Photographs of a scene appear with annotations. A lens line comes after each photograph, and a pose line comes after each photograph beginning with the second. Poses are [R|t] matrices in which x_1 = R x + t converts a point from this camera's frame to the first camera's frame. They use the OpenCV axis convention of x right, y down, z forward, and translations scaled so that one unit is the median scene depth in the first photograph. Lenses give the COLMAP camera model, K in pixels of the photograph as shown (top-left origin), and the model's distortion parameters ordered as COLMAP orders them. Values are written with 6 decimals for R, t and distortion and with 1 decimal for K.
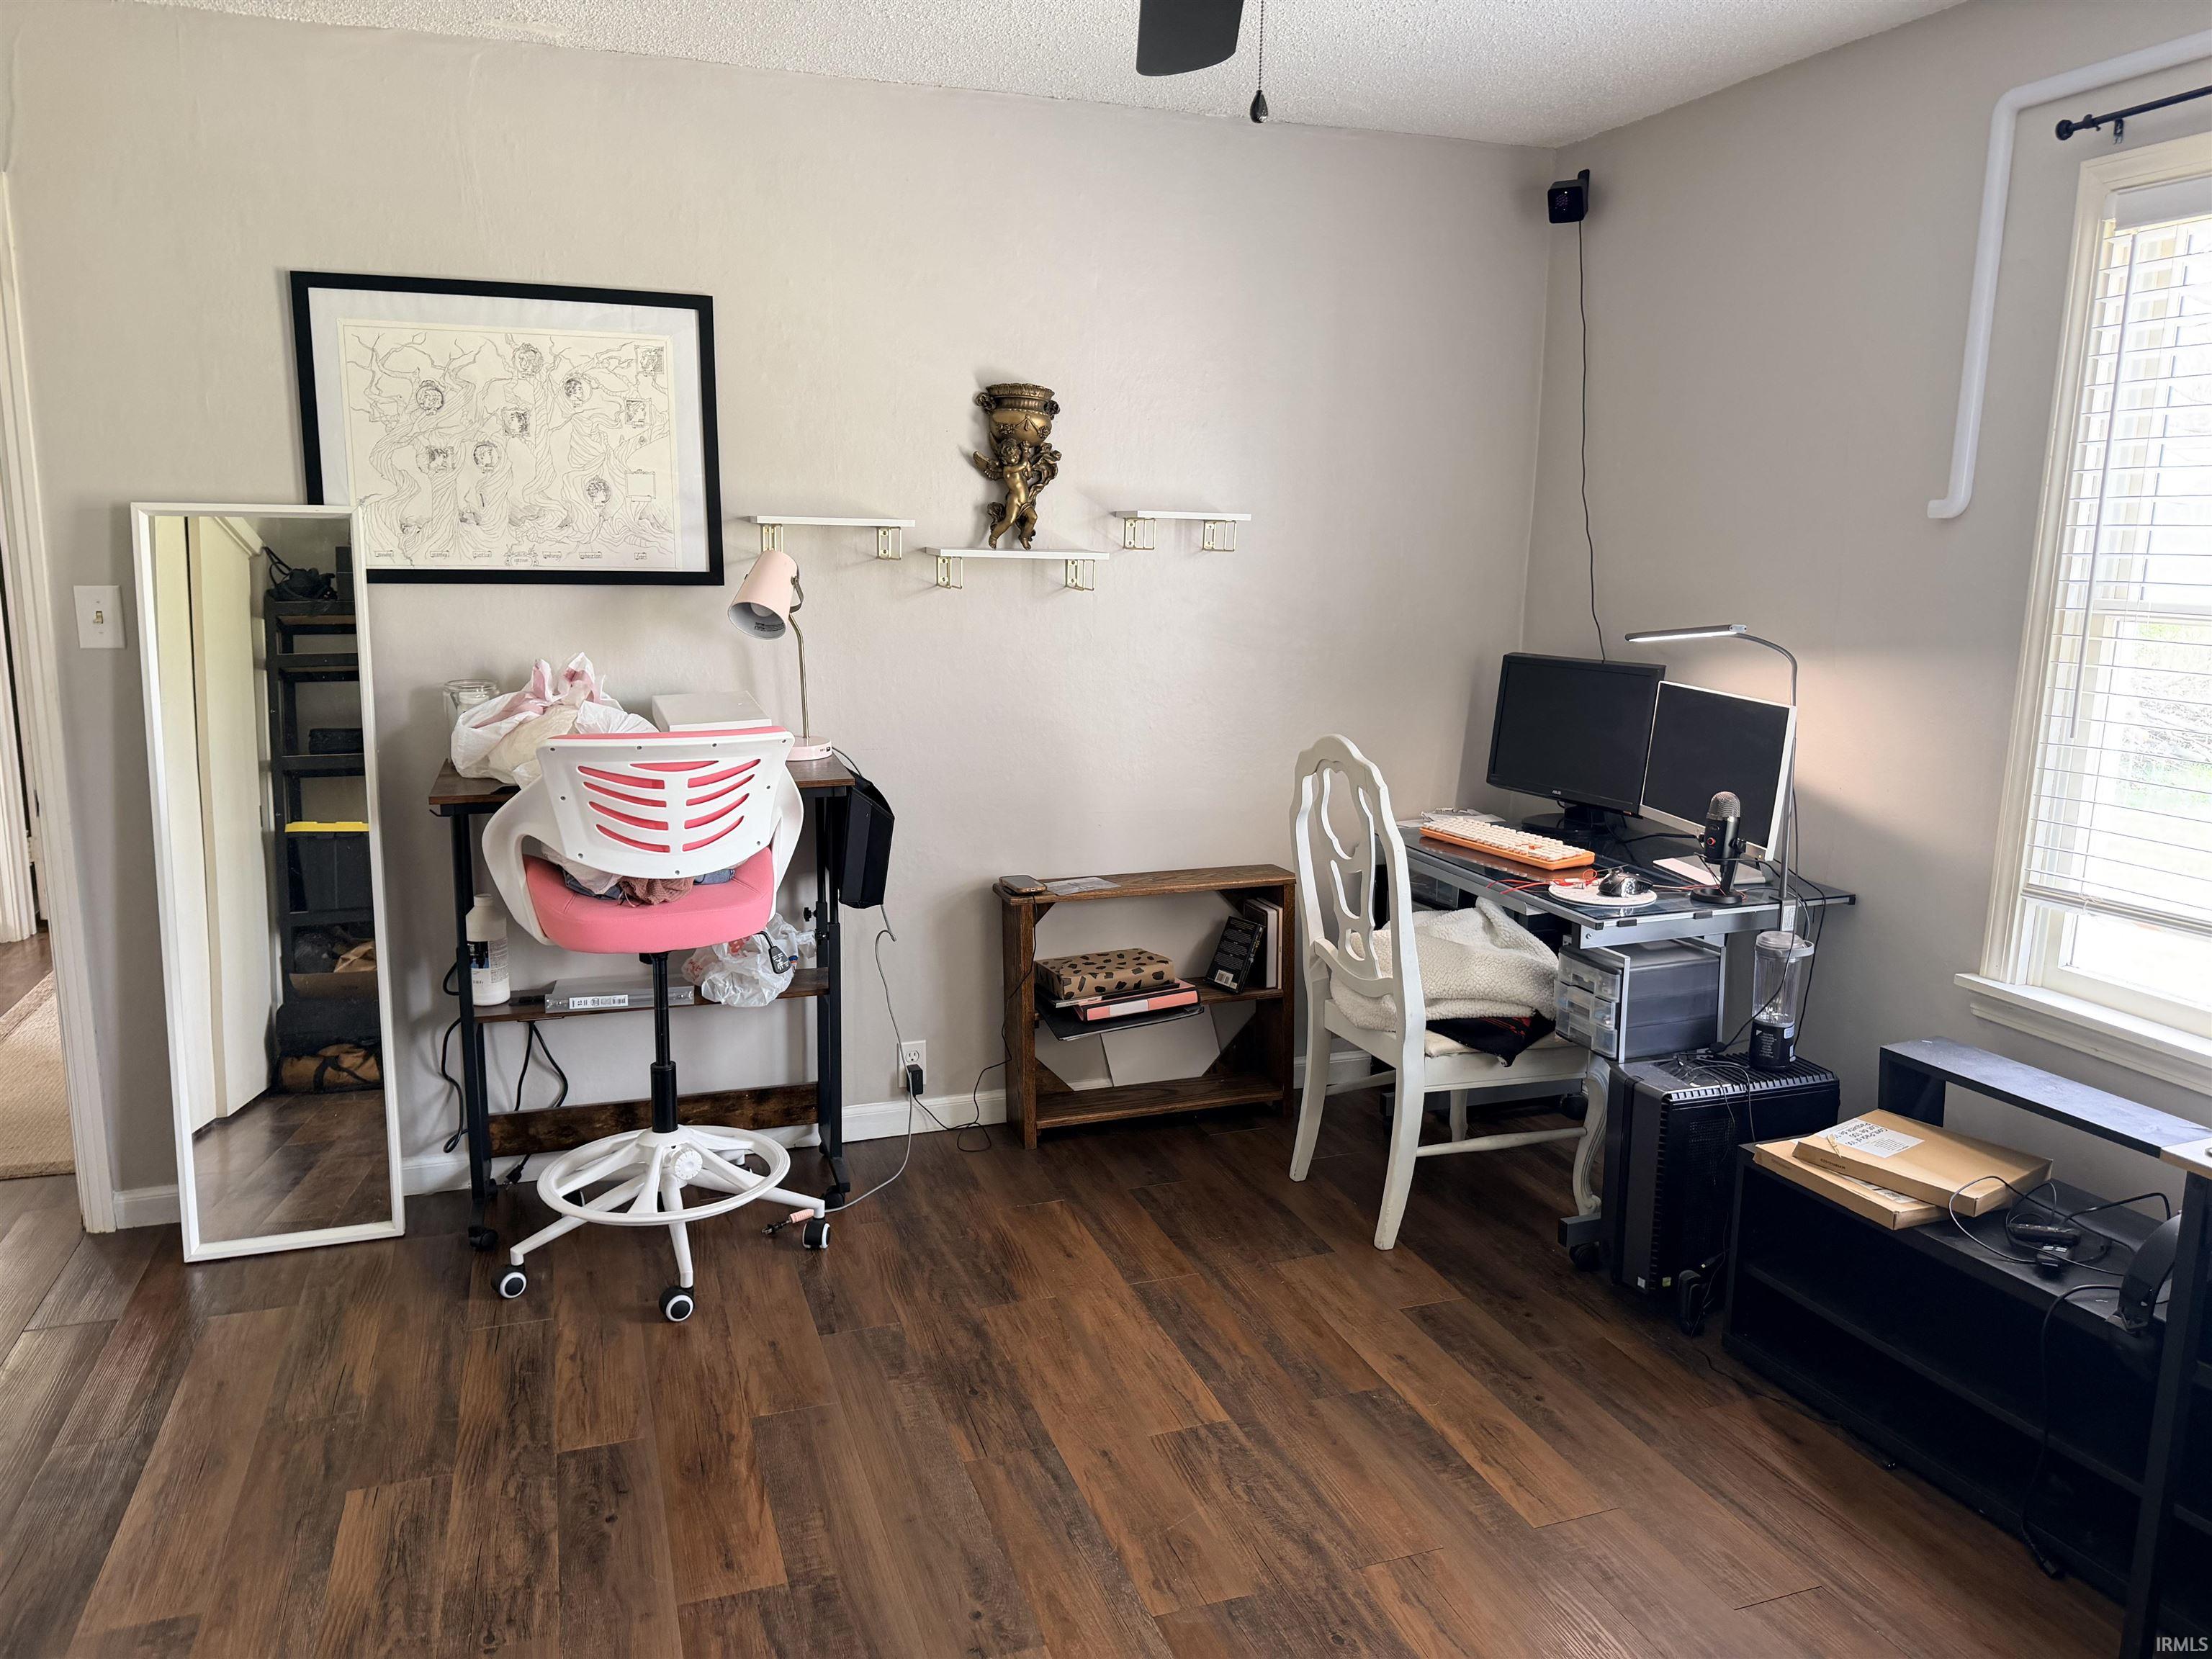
lens RADIAL K [[1533.5, 0, 1187.3], [0, 1533.5, 817.8], [0, 0, 1]] dist [0.074736, -0.094782]
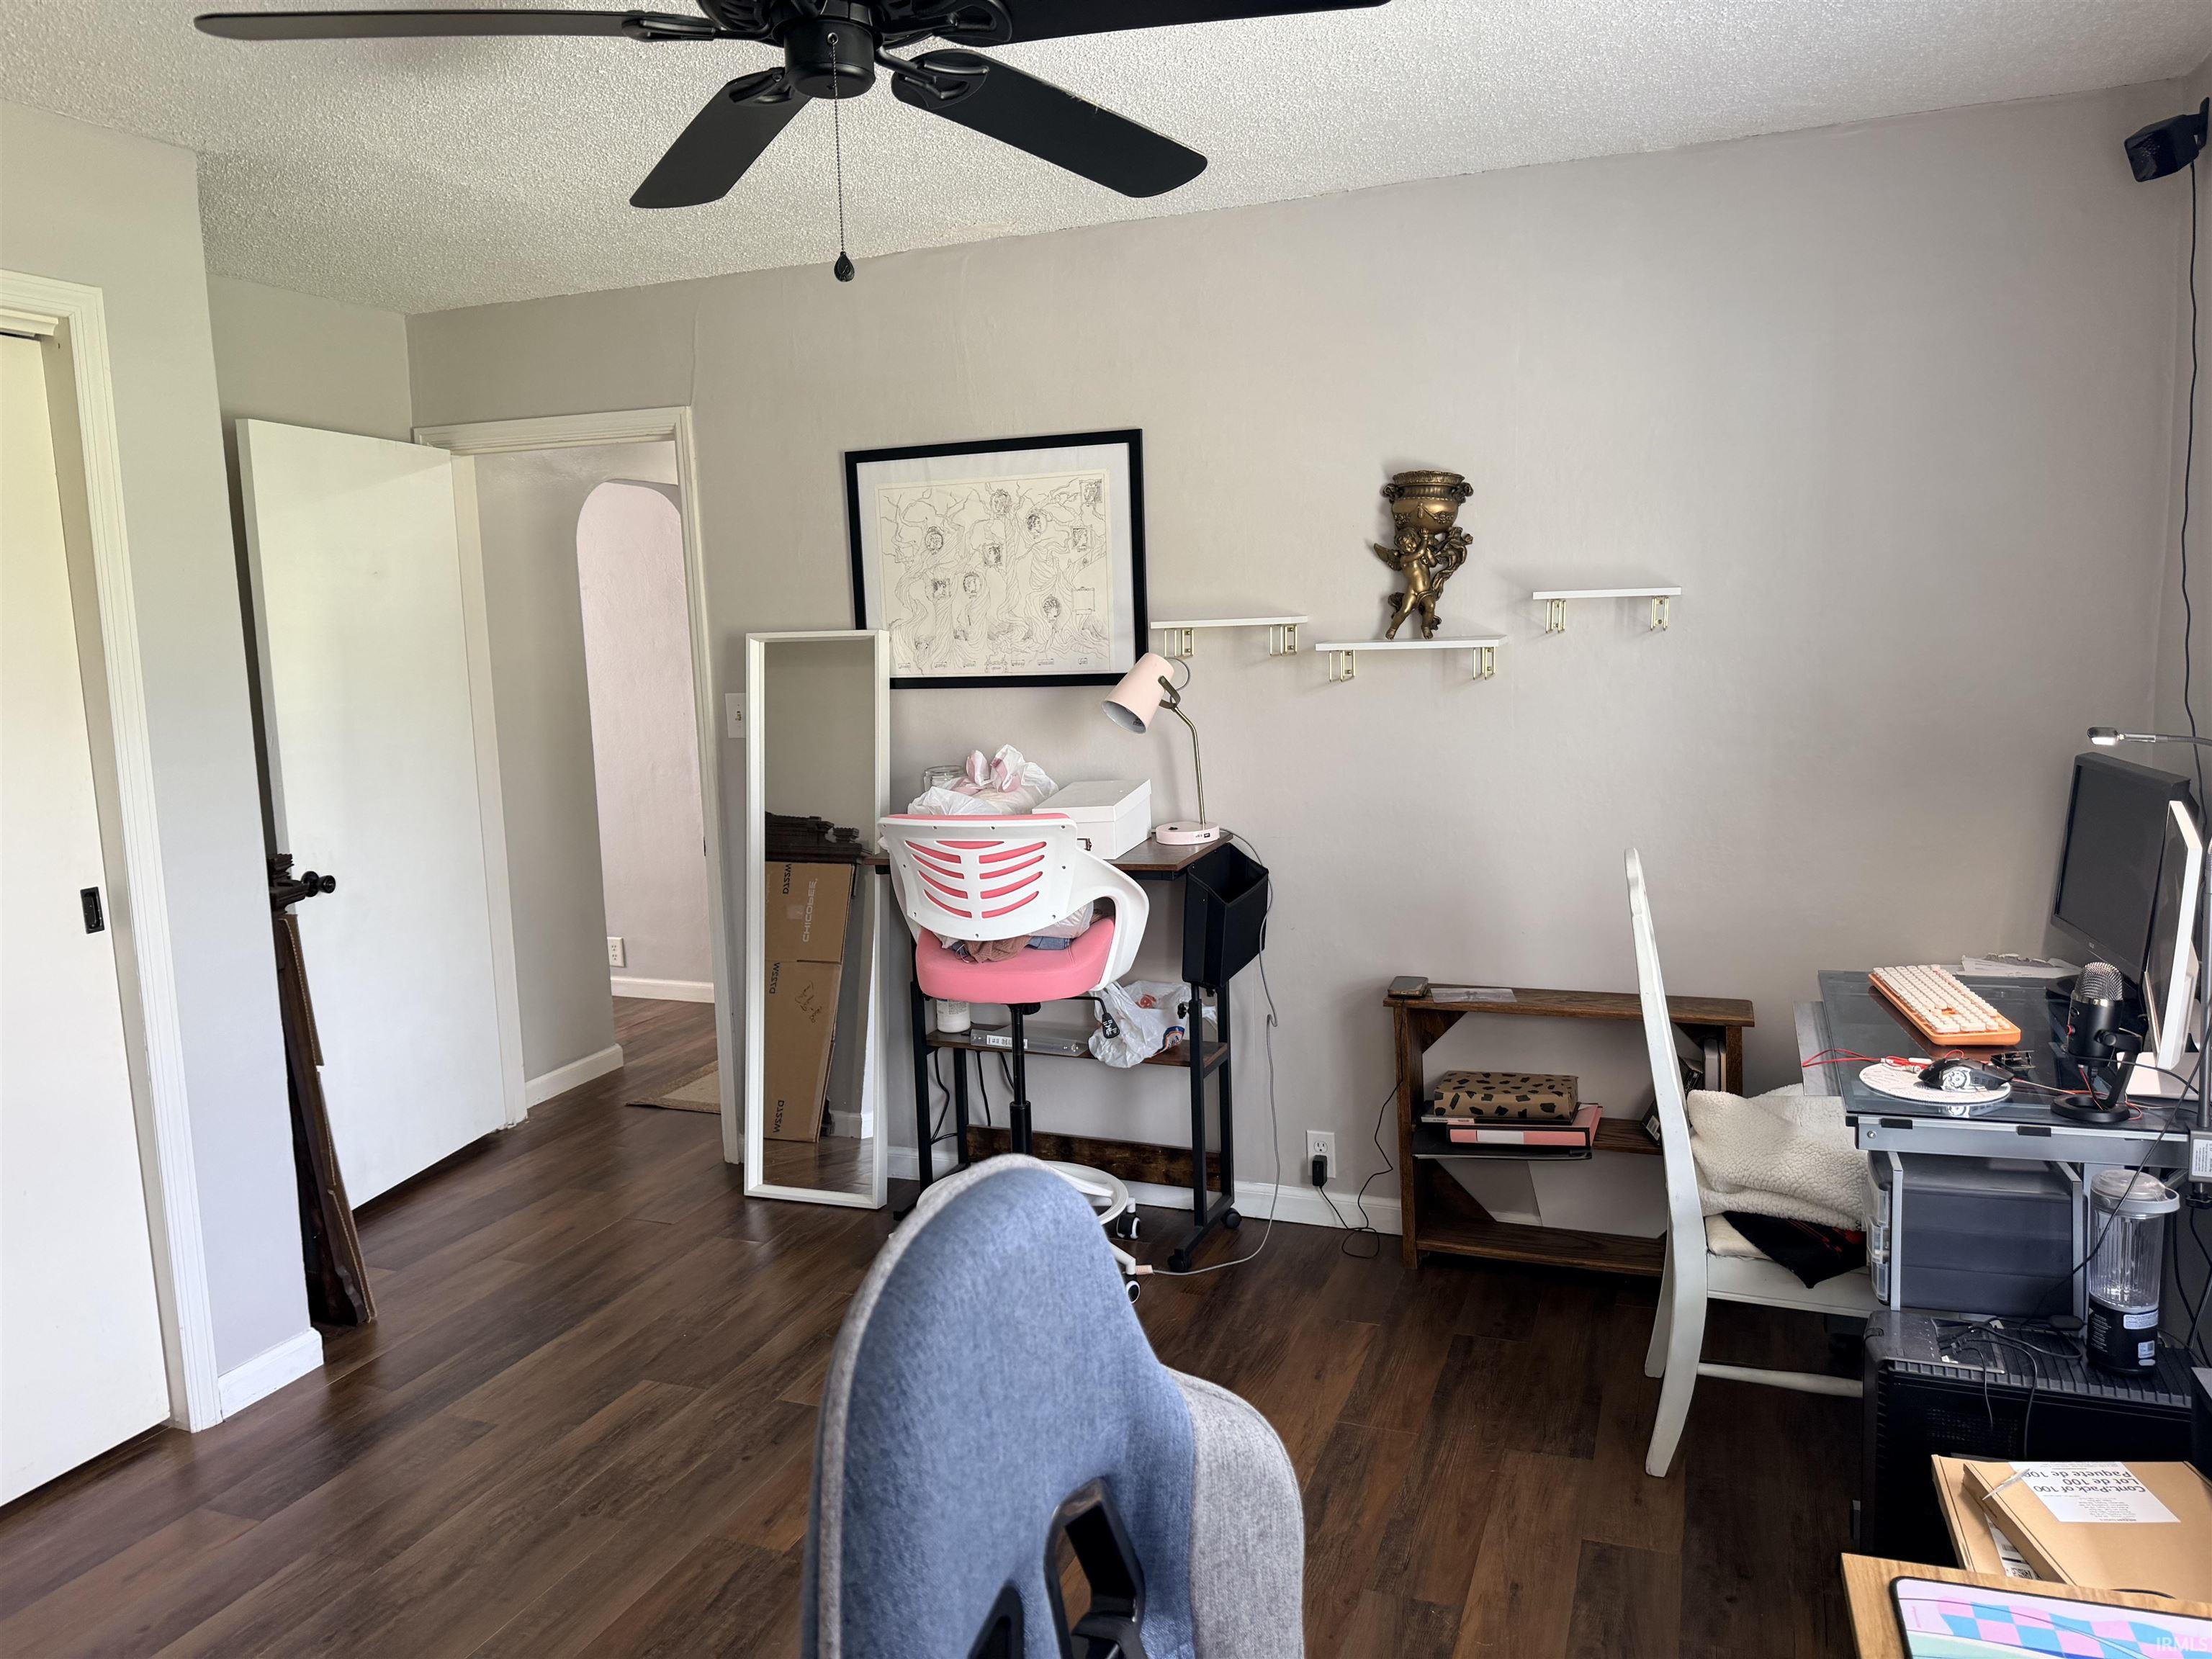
lens RADIAL K [[1533.5, 0, 1043.9], [0, 1533.5, 829.2], [0, 0, 1]] dist [0.074736, -0.094782]
pose [[0.750852, 0.045951, -0.658870, 0.383927], [-0.074440, 0.997108, -0.015291, -0.025336], [0.656263, 0.060527, 0.752101, 0.134174]]
